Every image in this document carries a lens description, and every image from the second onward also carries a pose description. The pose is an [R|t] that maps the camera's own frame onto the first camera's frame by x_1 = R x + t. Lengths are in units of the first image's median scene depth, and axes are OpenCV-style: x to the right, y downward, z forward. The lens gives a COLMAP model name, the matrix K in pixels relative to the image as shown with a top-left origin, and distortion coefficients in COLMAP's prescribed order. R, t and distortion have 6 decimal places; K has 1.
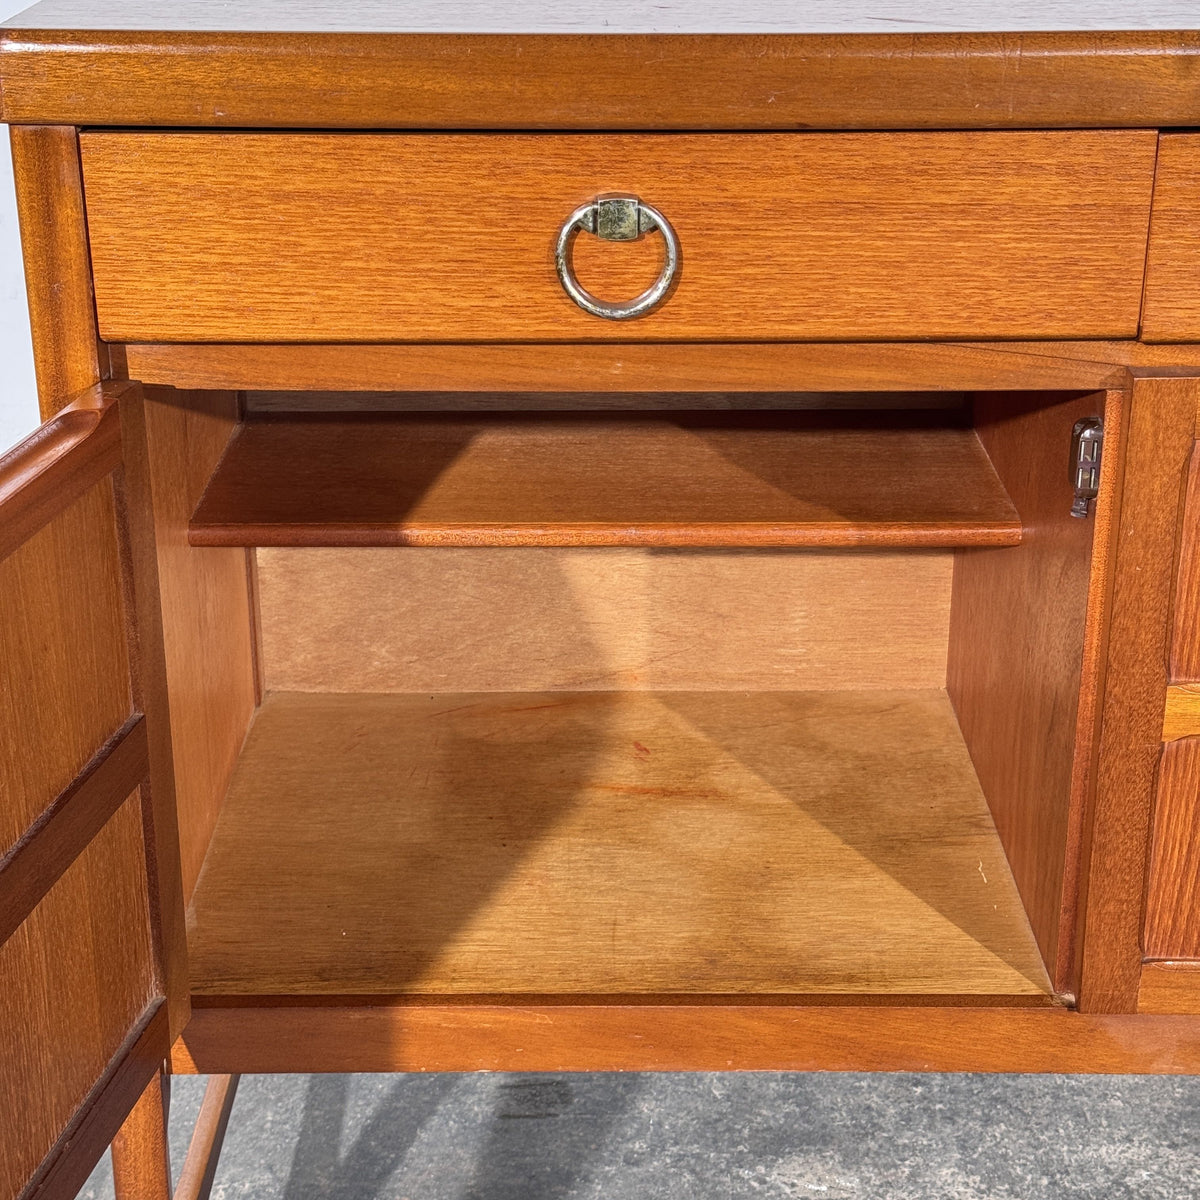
lens RADIAL K [[2239.0, 0, 600.0], [0, 2239.0, 600.0], [0, 0, 1]] dist [0.168038, -0.242187]
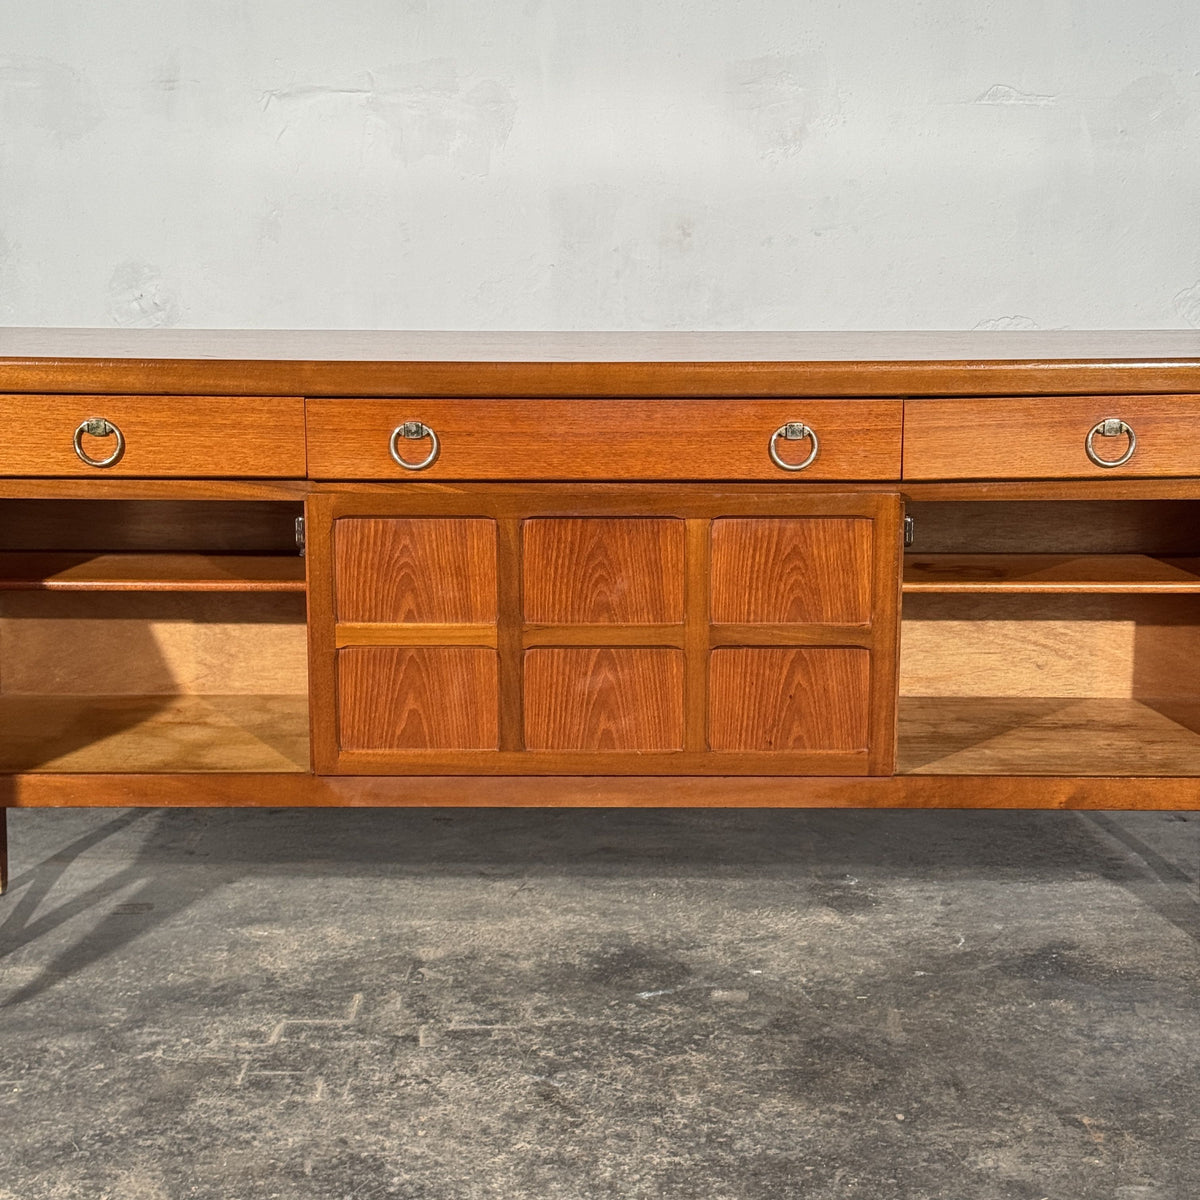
lens RADIAL K [[2239.0, 0, 600.0], [0, 2239.0, 600.0], [0, 0, 1]] dist [0.168038, -0.242187]
pose [[0.999981, 0.006015, -0.001346, 0.517886], [-0.006159, 0.983008, -0.183460, 0.436926], [0.000219, 0.183465, 0.983026, -1.327200]]
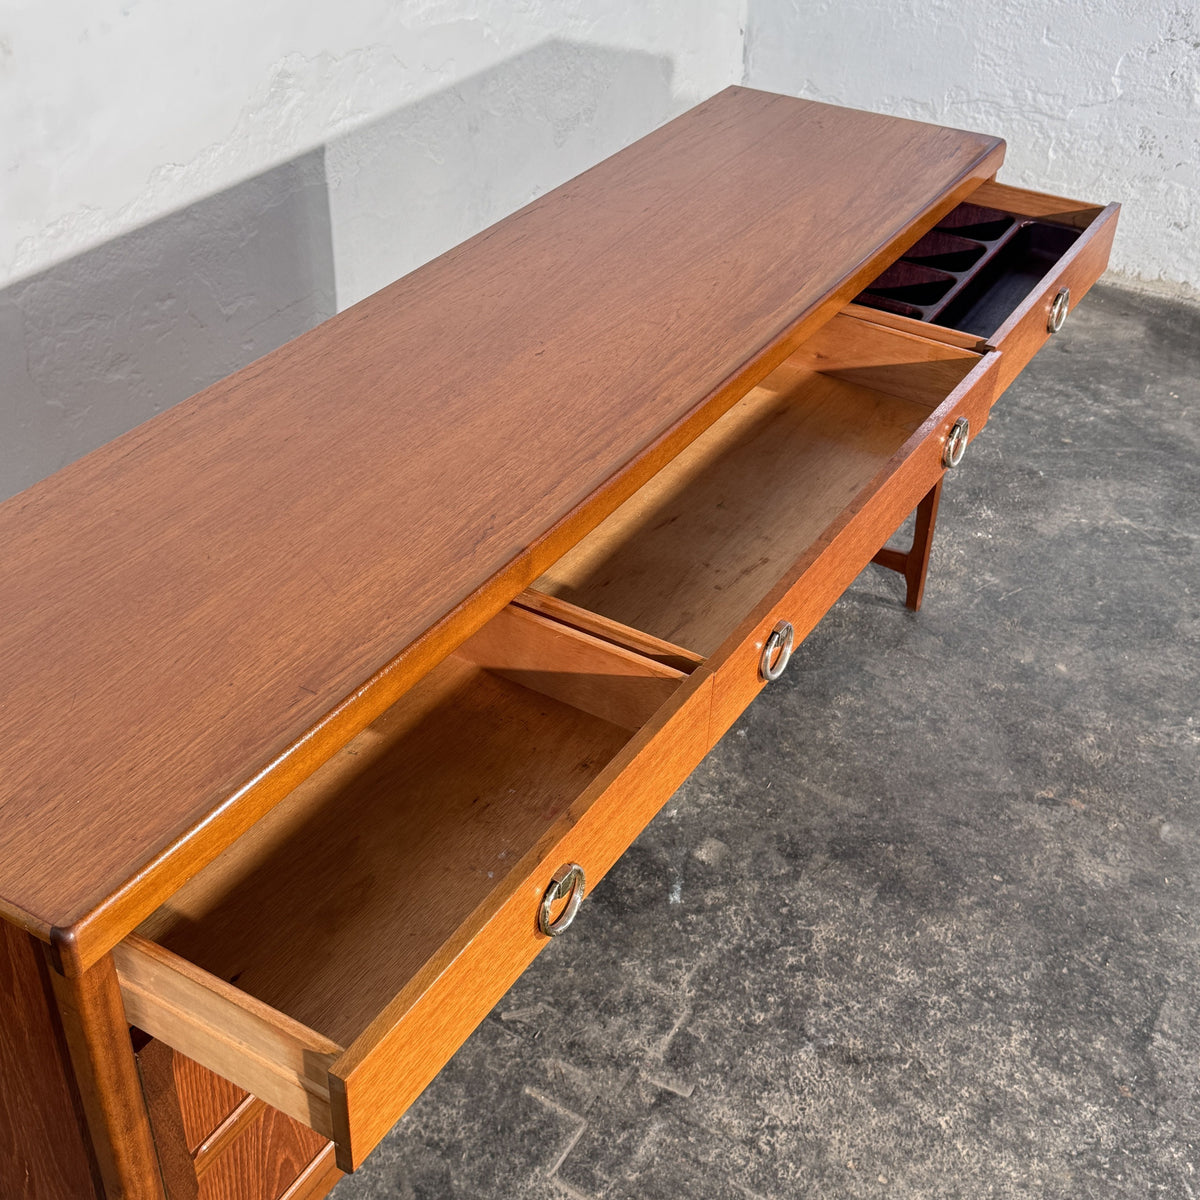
lens RADIAL K [[1587.8, 0, 600.0], [0, 1587.8, 600.0], [0, 0, 1]] dist [0.209583, -0.496369]
pose [[0.515900, -0.484255, 0.706644, -0.614087], [0.297153, 0.874836, 0.382573, -0.620841], [-0.803460, 0.012612, 0.595225, 0.097837]]
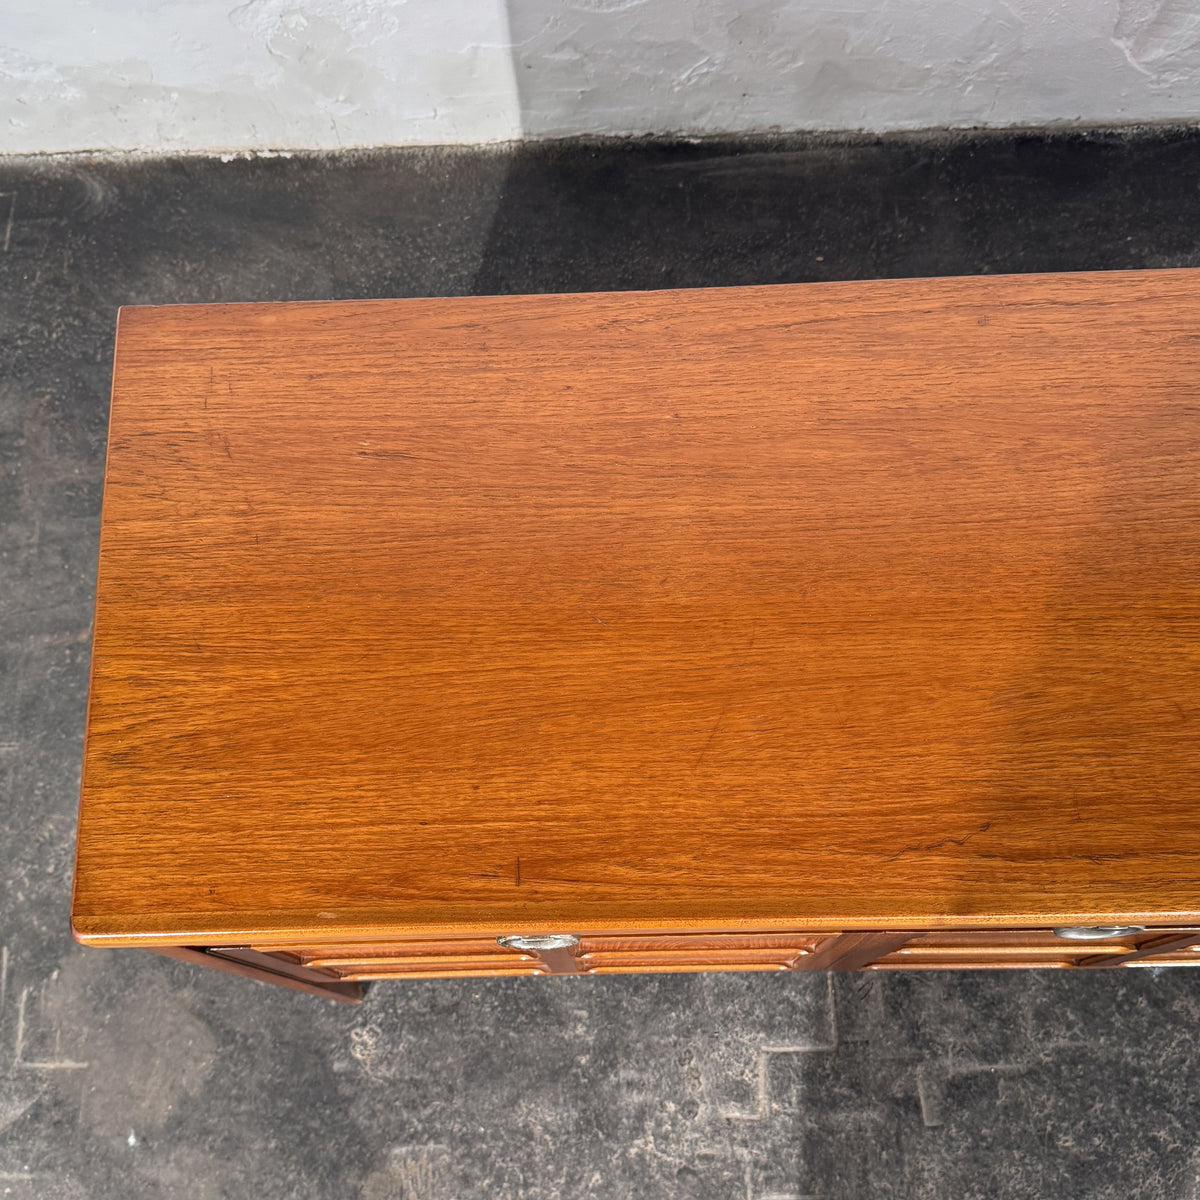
lens RADIAL K [[1402.8, 0, 580.6], [0, 1402.8, 701.8], [0, 0, 1]] dist [0.189819, -0.441880]
pose [[0.999356, -0.025695, -0.025063, 0.054004], [0.035501, 0.604556, 0.795771, -0.863793], [-0.005295, -0.796148, 0.605079, 0.502417]]
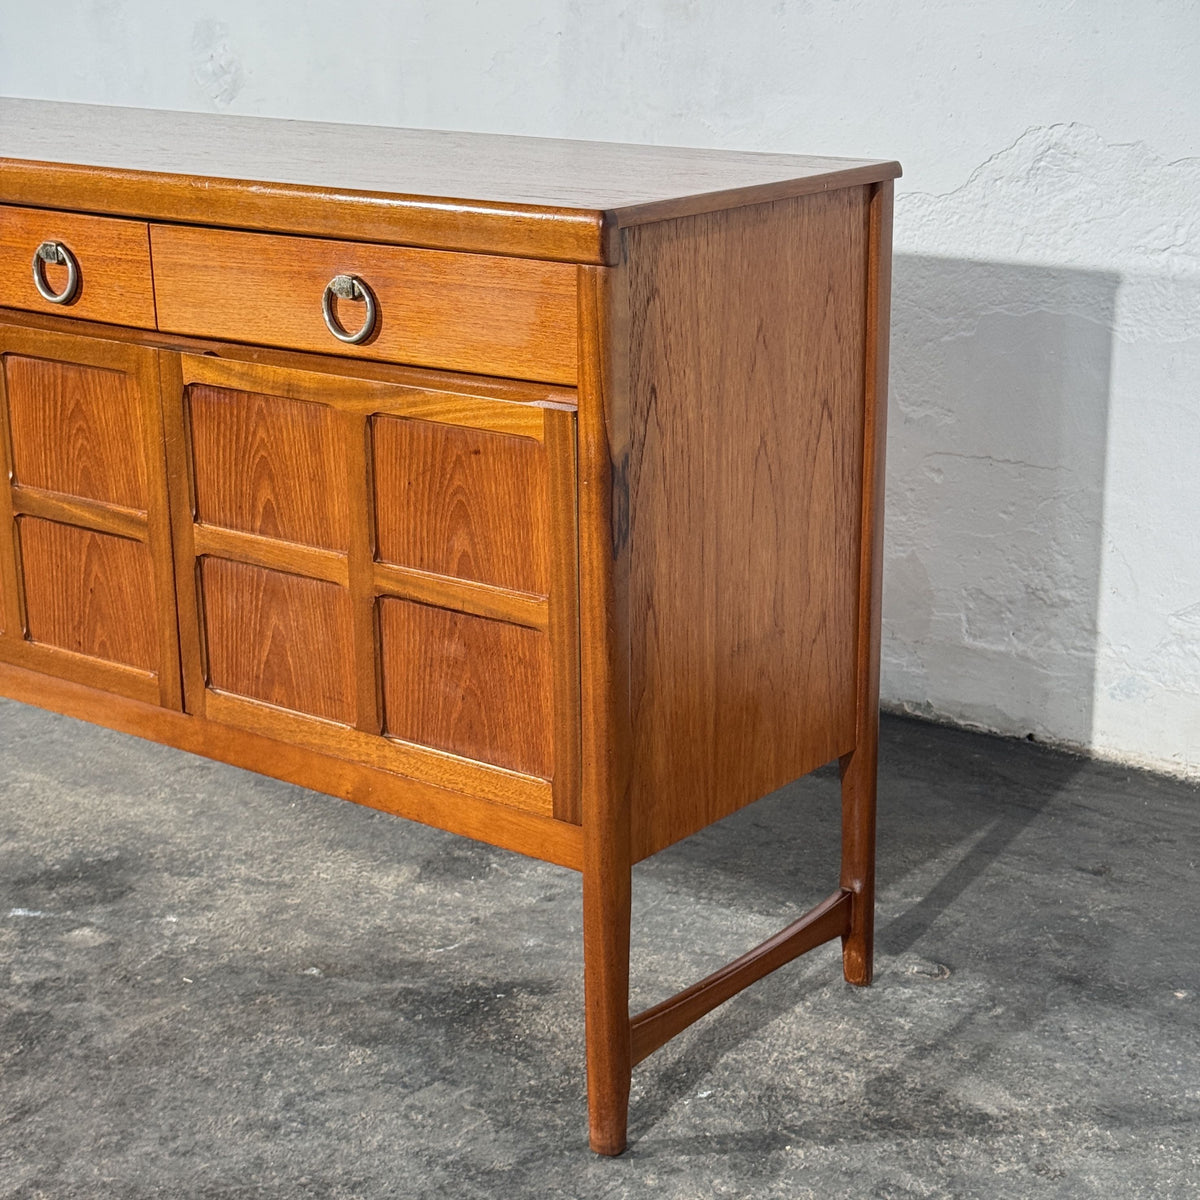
lens RADIAL K [[2300.0, 0, 614.2], [0, 2300.0, 582.4], [0, 0, 1]] dist [0.166455, -0.204097]
pose [[0.790051, 0.169092, -0.589260, 2.185424], [-0.222936, 0.974644, -0.019221, 0.039314], [0.571069, 0.146552, 0.807715, -0.310542]]
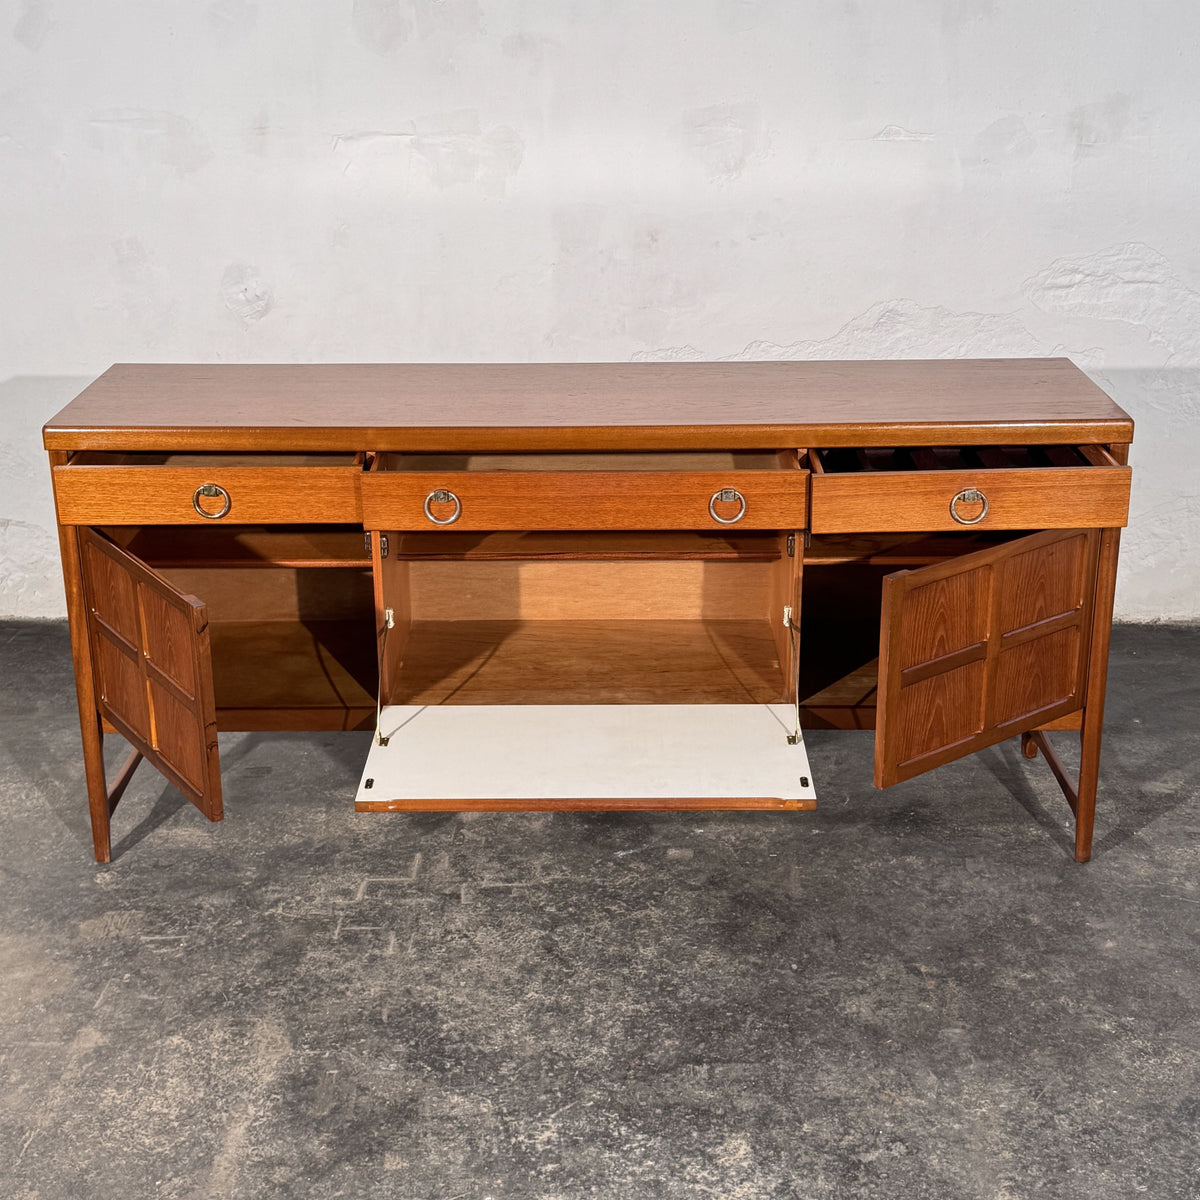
lens RADIAL K [[1749.3, 0, 590.8], [0, 1749.3, 545.2], [0, 0, 1]] dist [0.187370, -0.342208]
pose [[0.999919, -0.001101, -0.012664, 0.555179], [0.000565, 0.999107, -0.042253, 0.053671], [0.012699, 0.042243, 0.999027, -1.569857]]
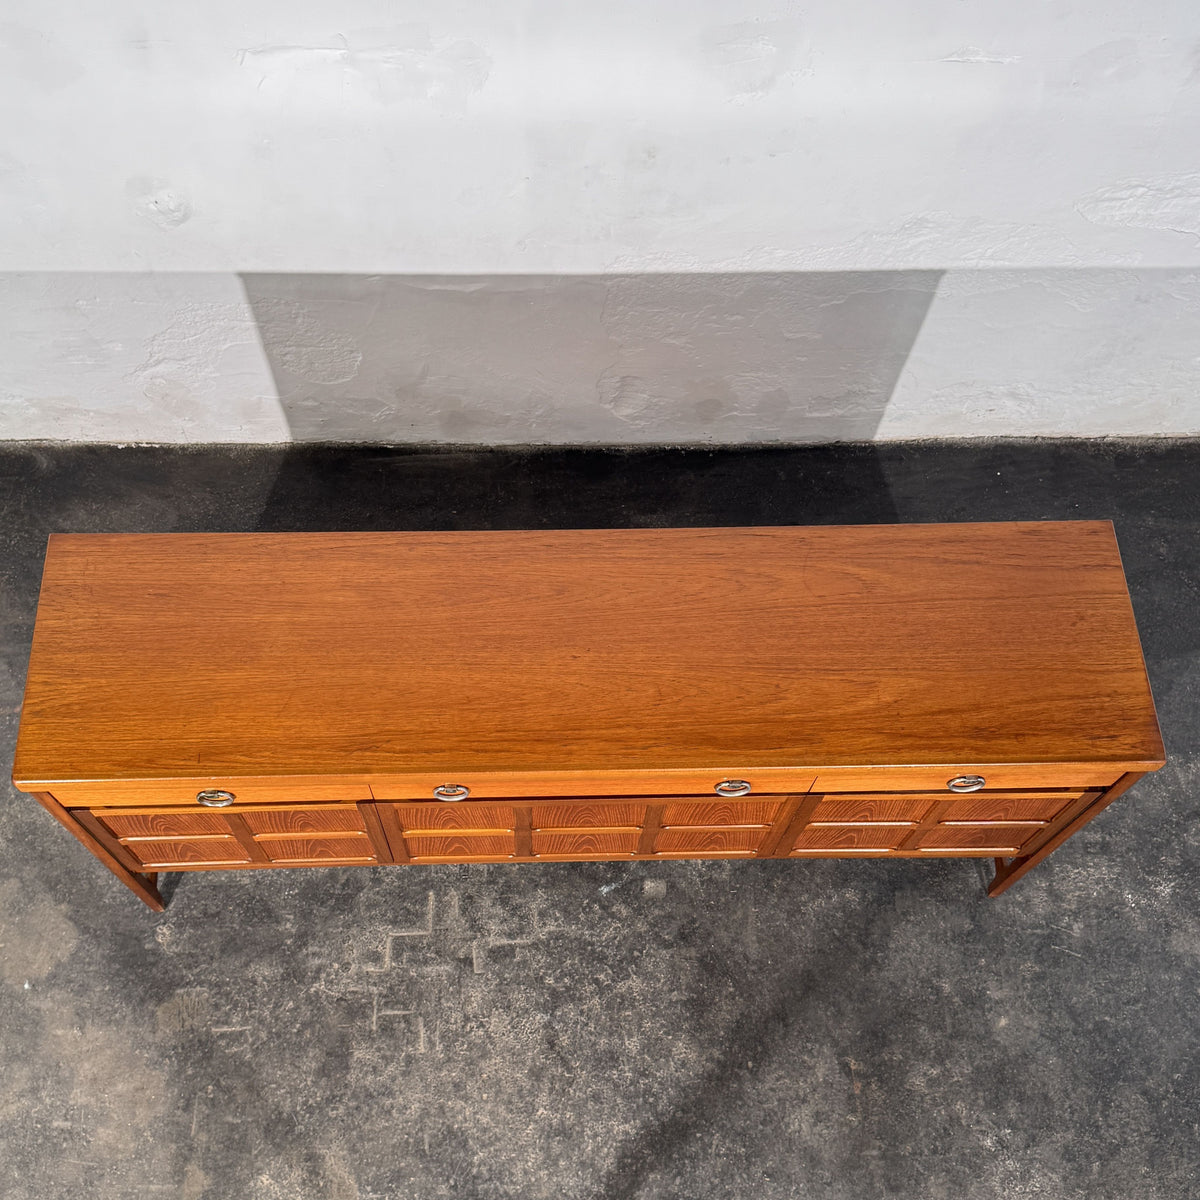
lens RADIAL K [[1330.1, 0, 563.8], [0, 1330.1, 670.7], [0, 0, 1]] dist [0.222624, -0.532053]
pose [[0.999326, -0.013303, 0.034207, 0.417053], [-0.013973, 0.723936, 0.689725, -1.524085], [-0.033939, -0.689739, 0.723263, -0.329967]]
